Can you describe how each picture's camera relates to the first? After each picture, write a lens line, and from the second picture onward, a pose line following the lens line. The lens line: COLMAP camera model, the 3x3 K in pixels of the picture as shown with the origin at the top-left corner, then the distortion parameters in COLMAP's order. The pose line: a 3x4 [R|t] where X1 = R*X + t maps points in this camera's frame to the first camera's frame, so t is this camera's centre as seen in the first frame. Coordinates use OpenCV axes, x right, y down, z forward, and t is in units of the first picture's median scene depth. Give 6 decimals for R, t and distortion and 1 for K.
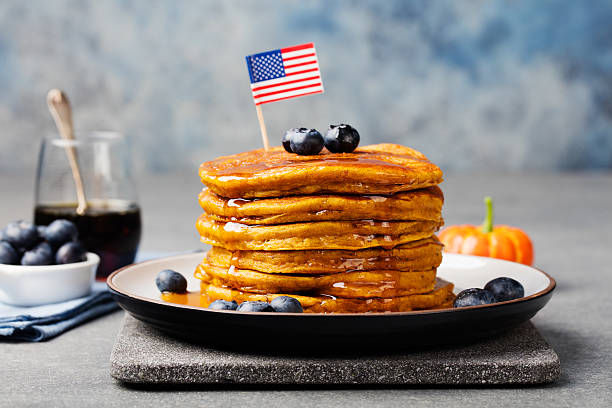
lens RADIAL K [[2047.4, 0, 306.0], [0, 2047.4, 204.0], [0, 0, 1]] dist [-0.054890, -0.270017]
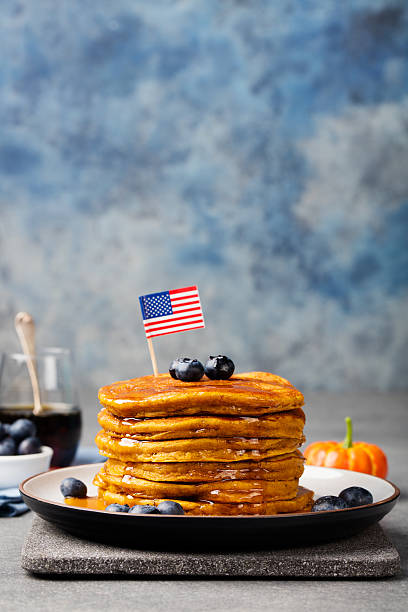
lens RADIAL K [[1993.2, 0, 204.0], [0, 1993.2, 306.0], [0, 0, 1]] dist [0.108135, -0.184360]
pose [[0.999961, 0.008791, 0.000609, 0.007918], [-0.008745, 0.998495, -0.054146, -0.005306], [-0.001084, 0.054138, 0.998533, -0.158979]]
